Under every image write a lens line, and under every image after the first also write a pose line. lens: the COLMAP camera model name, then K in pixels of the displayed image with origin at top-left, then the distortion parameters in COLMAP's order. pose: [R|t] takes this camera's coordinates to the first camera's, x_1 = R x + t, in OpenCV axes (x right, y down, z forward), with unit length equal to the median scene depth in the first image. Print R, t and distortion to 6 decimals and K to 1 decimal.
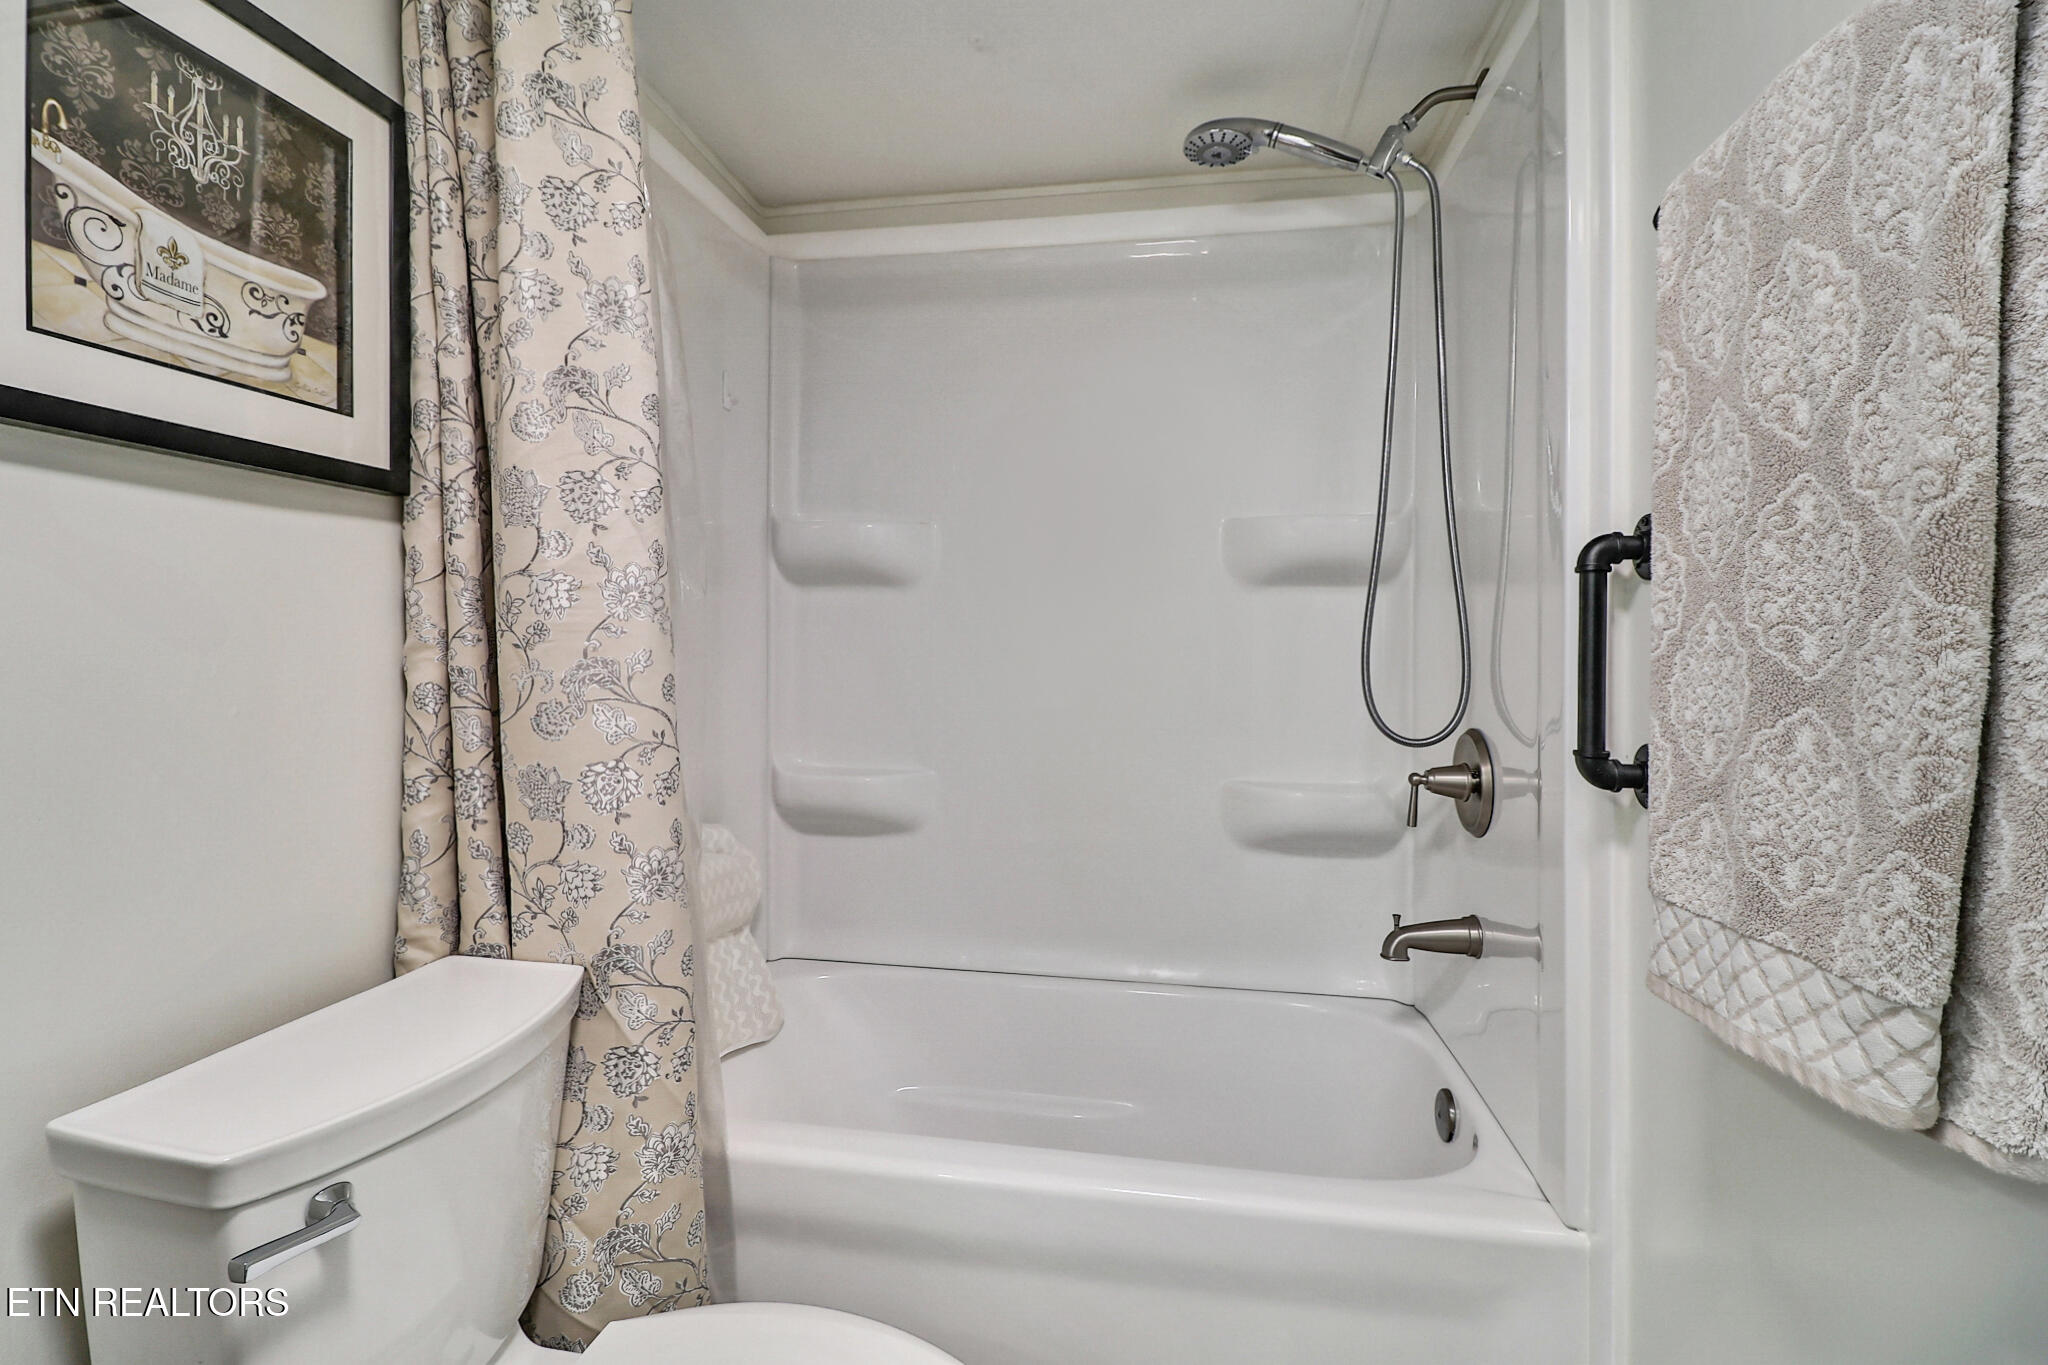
lens RADIAL K [[945.1, 0, 1011.1], [0, 945.1, 667.3], [0, 0, 1]] dist [0.002442, -0.015788]
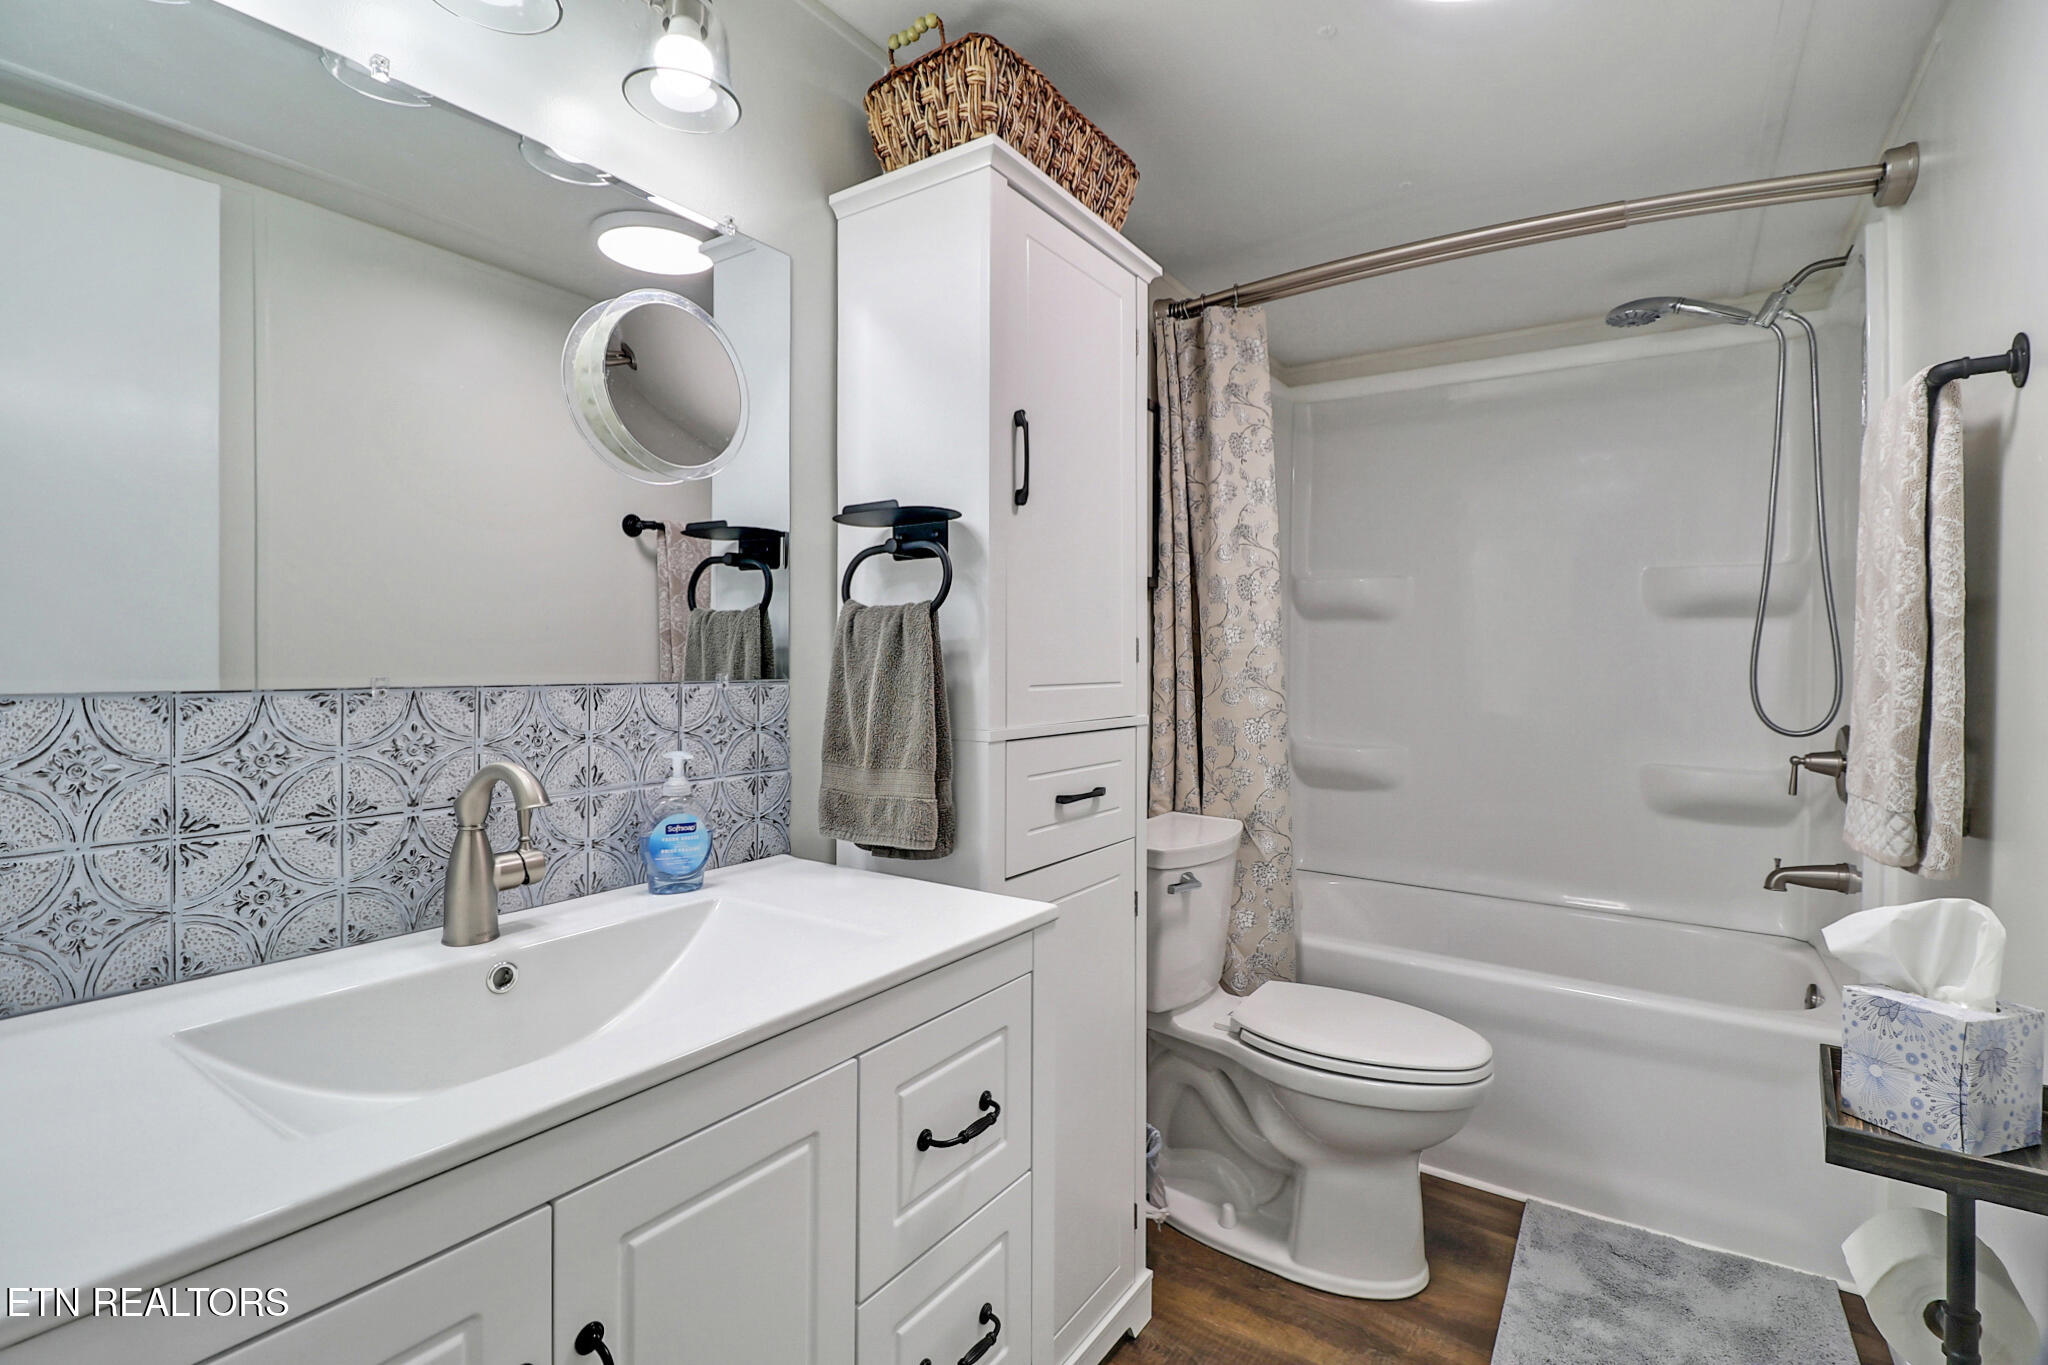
lens RADIAL K [[945.1, 0, 1011.1], [0, 945.1, 667.3], [0, 0, 1]] dist [0.002442, -0.015788]
pose [[0.910685, 0.008966, -0.413004, -0.068612], [-0.014231, 0.999852, -0.009672, 0.017680], [0.412856, 0.014686, 0.910678, -1.038983]]
